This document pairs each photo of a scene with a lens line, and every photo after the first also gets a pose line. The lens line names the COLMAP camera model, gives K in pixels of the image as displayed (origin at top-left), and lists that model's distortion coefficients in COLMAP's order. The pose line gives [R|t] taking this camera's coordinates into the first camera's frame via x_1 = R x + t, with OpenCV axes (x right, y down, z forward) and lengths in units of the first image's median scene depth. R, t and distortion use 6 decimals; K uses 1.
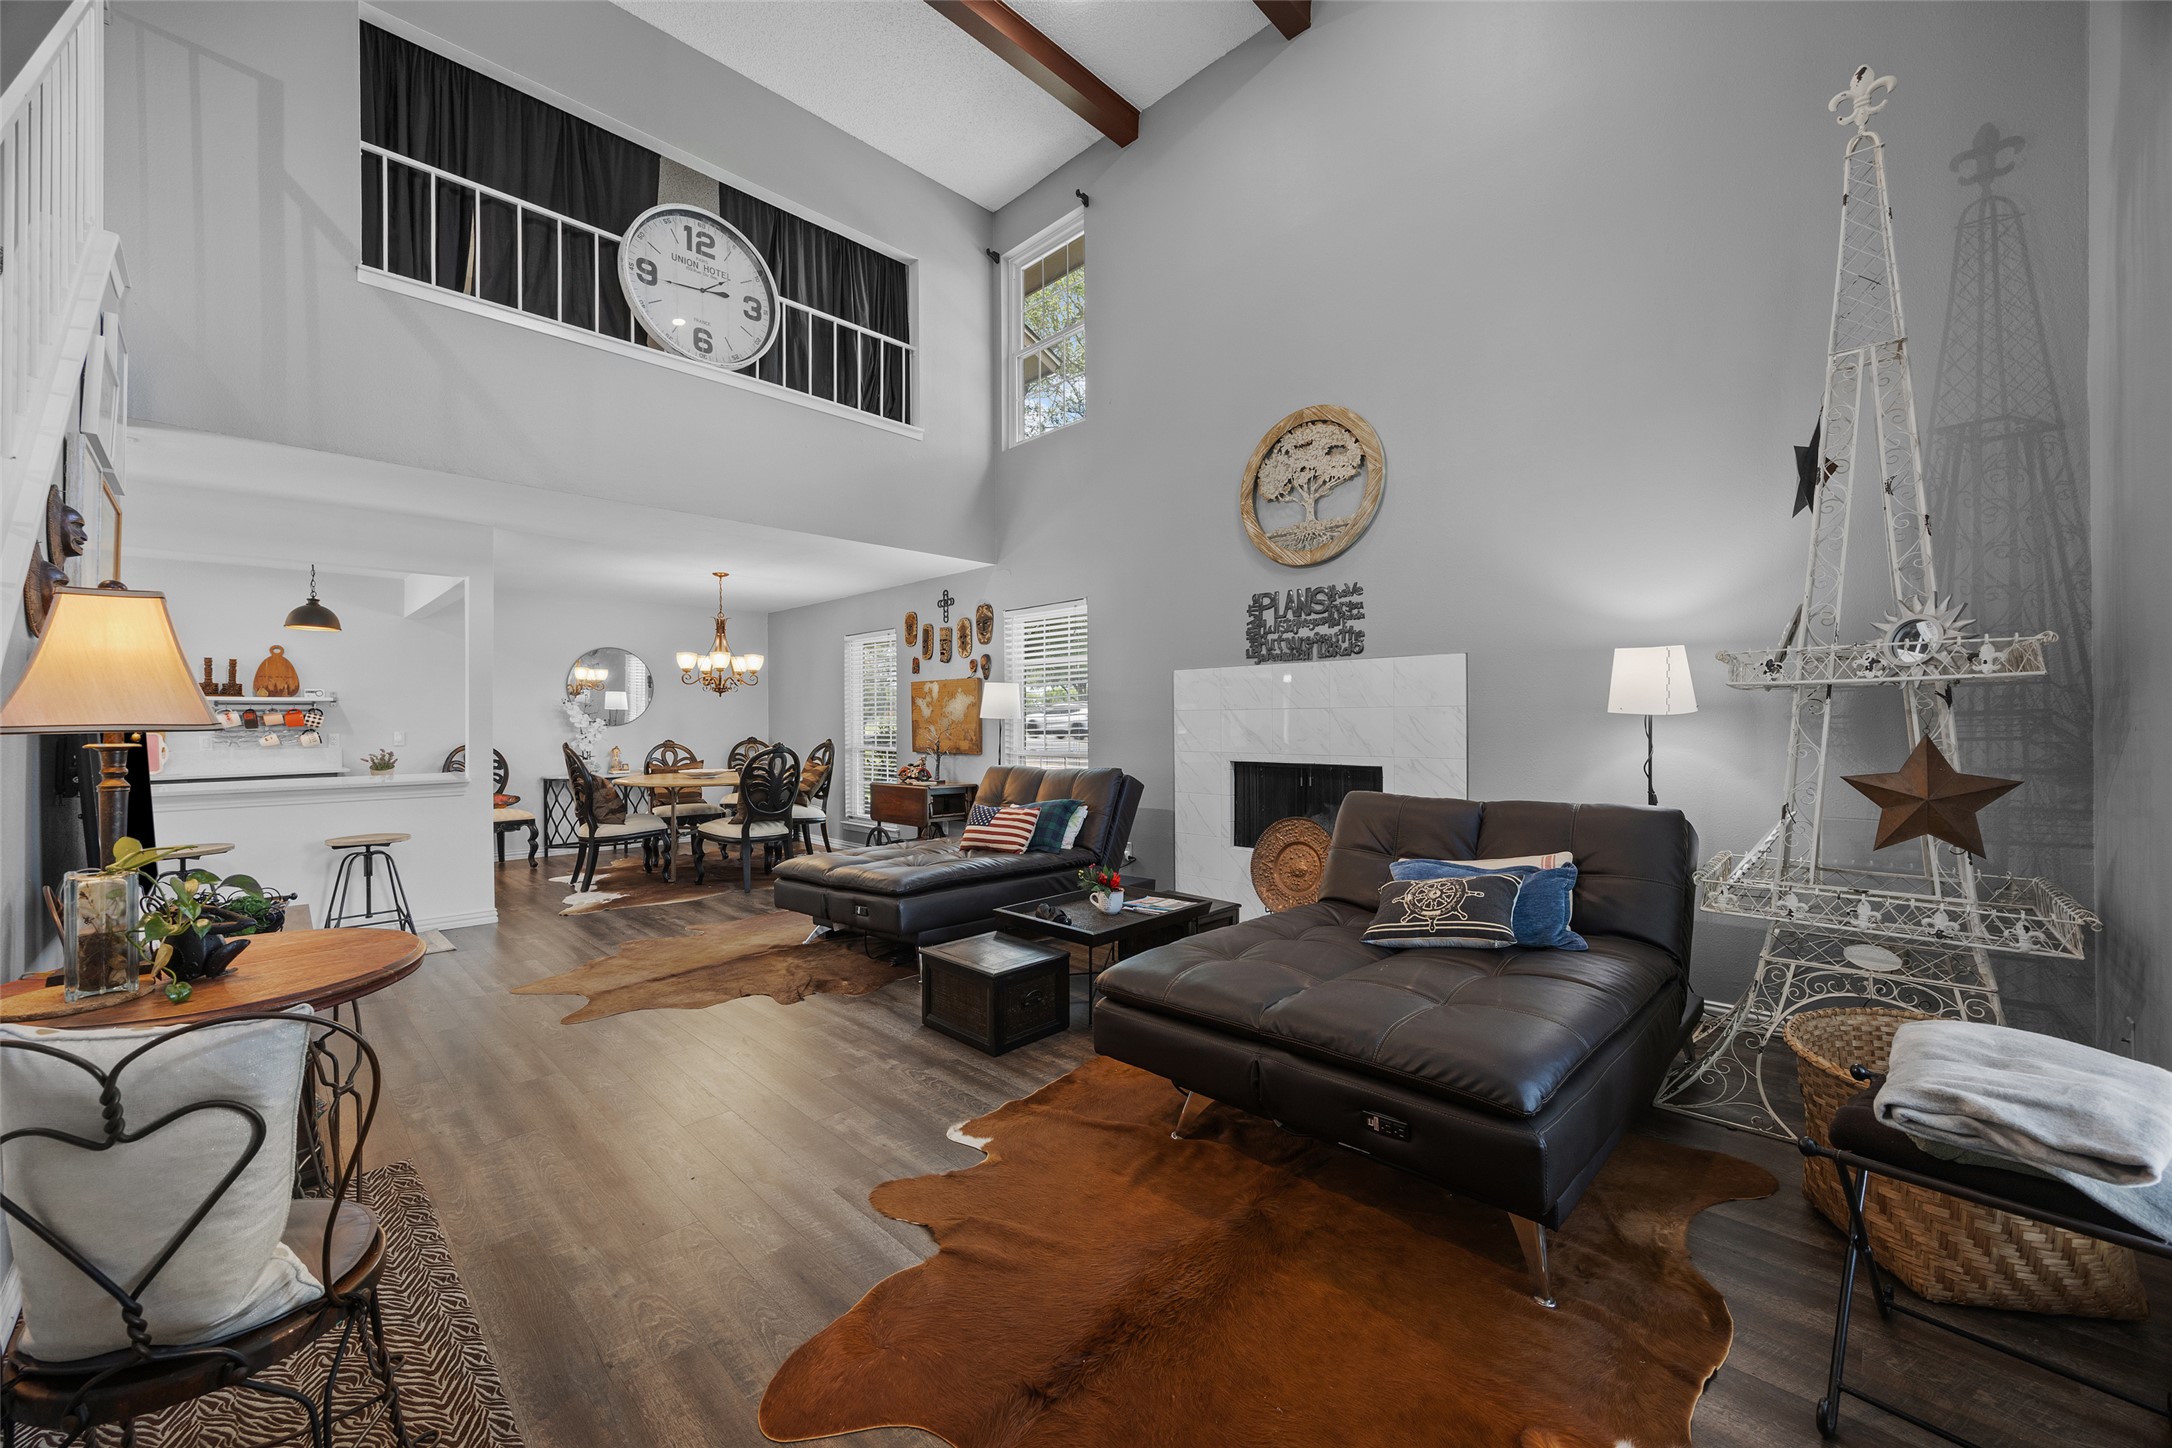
lens RADIAL K [[842.9, 0, 1091.9], [0, 842.9, 719.3], [0, 0, 1]] dist [-0.002150, 0.000108]
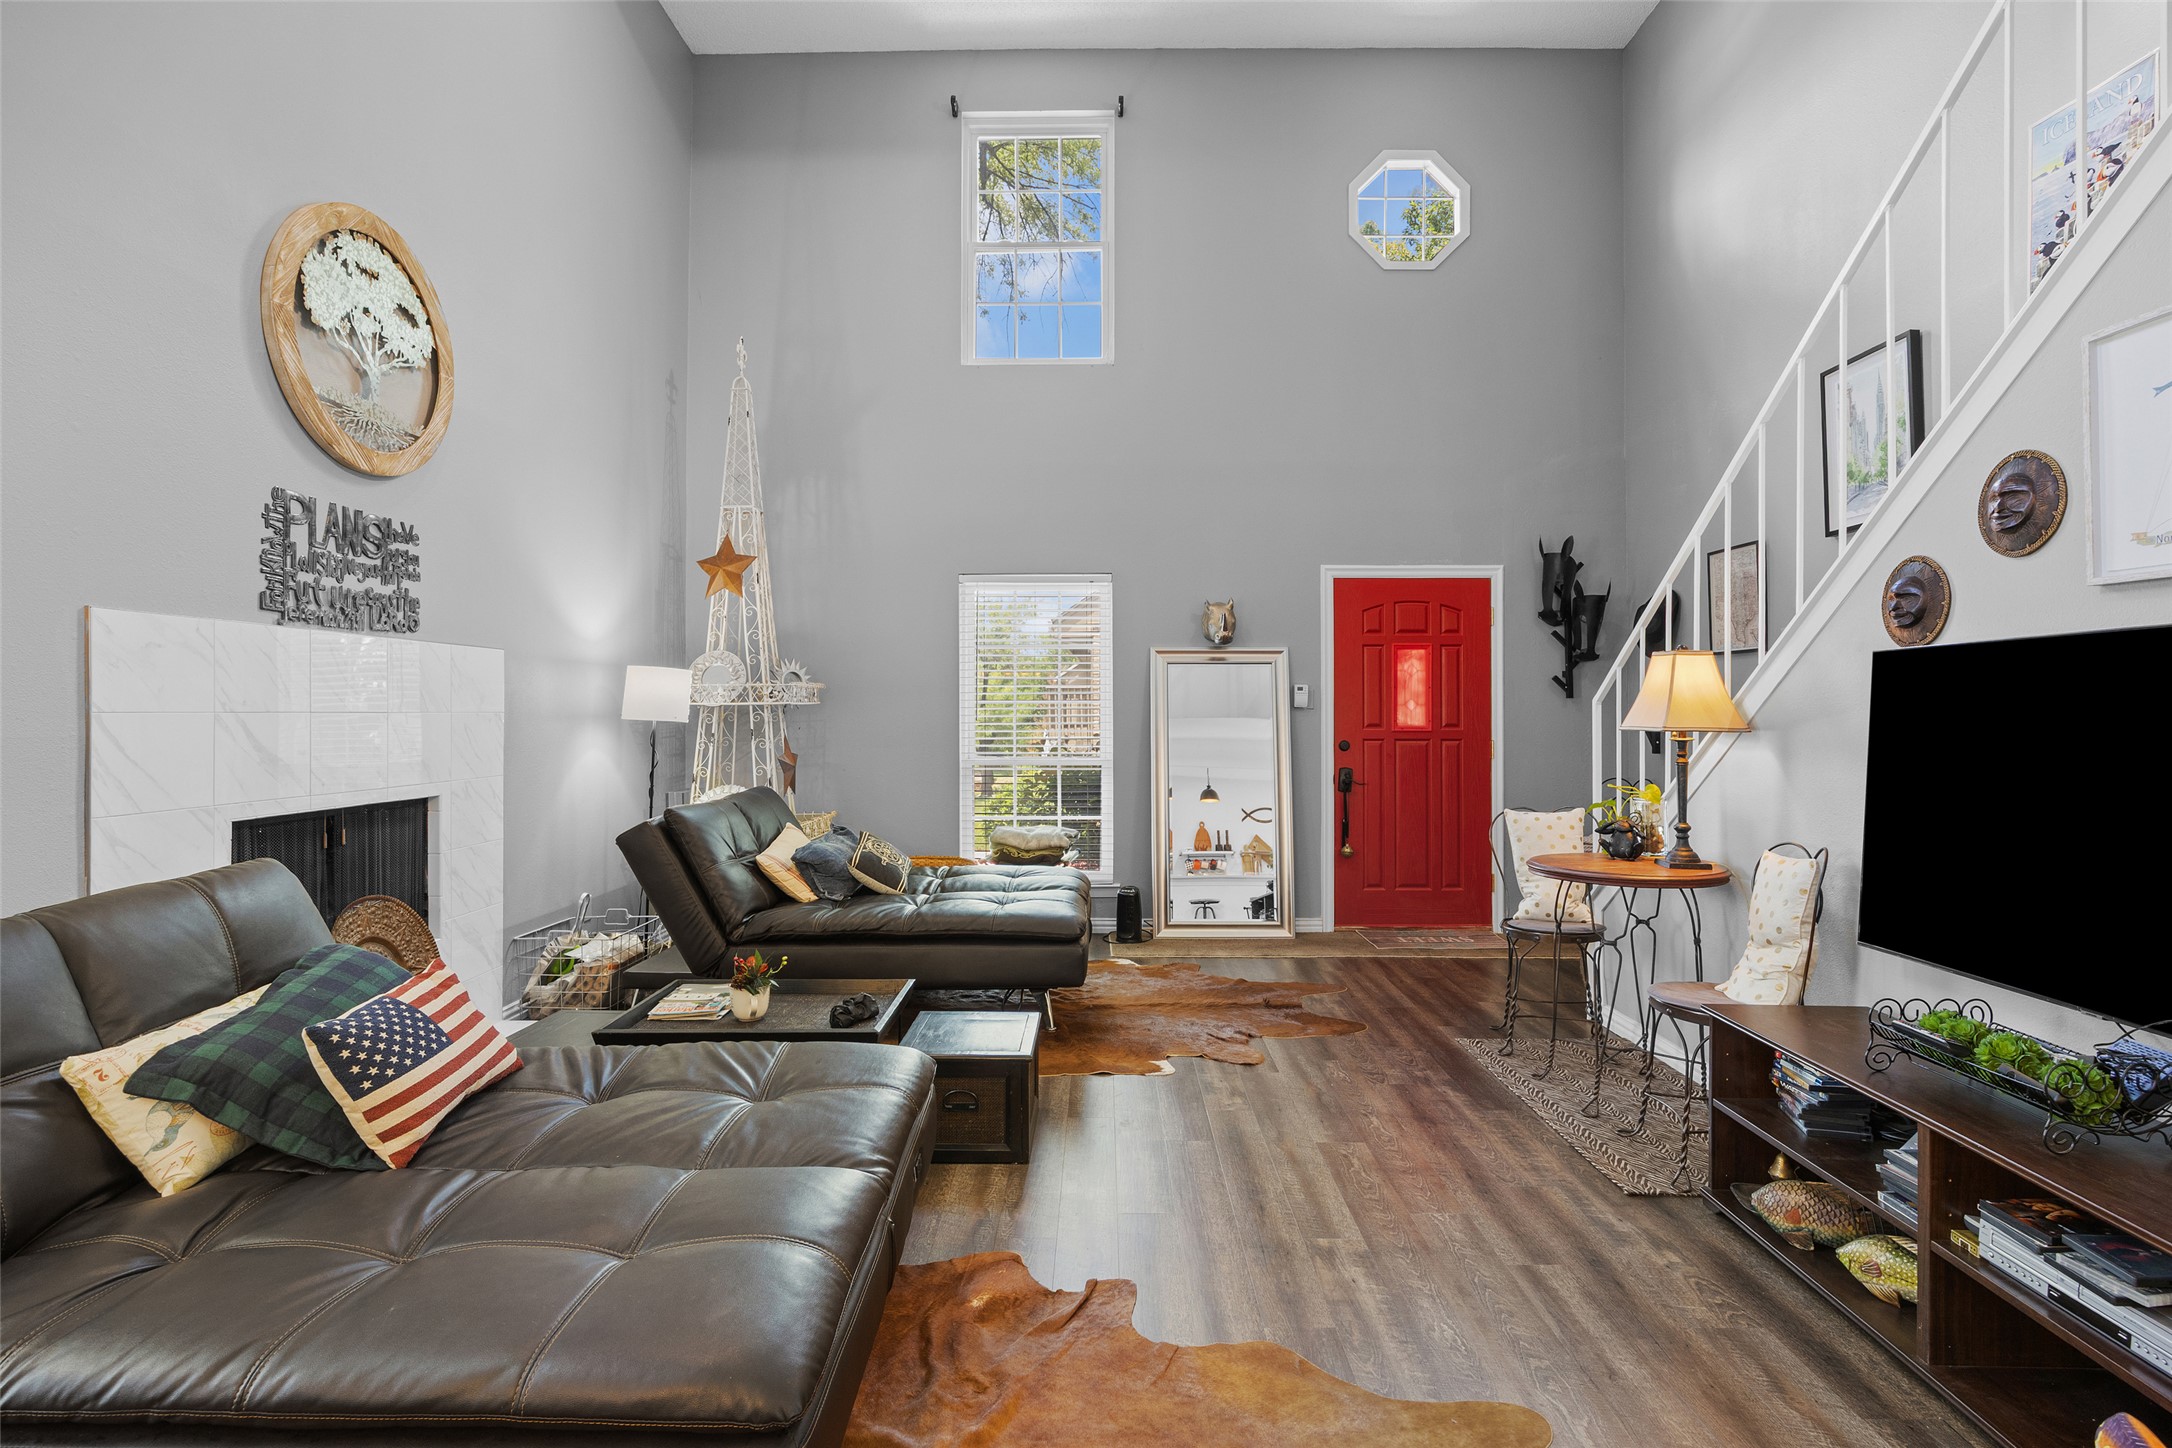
lens RADIAL K [[1083.0, 0, 1086.0], [0, 1083.0, 706.4], [0, 0, 1]] dist [-0.032795, 0.000100]
pose [[-0.691116, 0.013272, 0.722622, -0.465205], [0.007199, 0.999908, -0.011479, -0.003272], [-0.722708, -0.002731, -0.691148, 0.834021]]
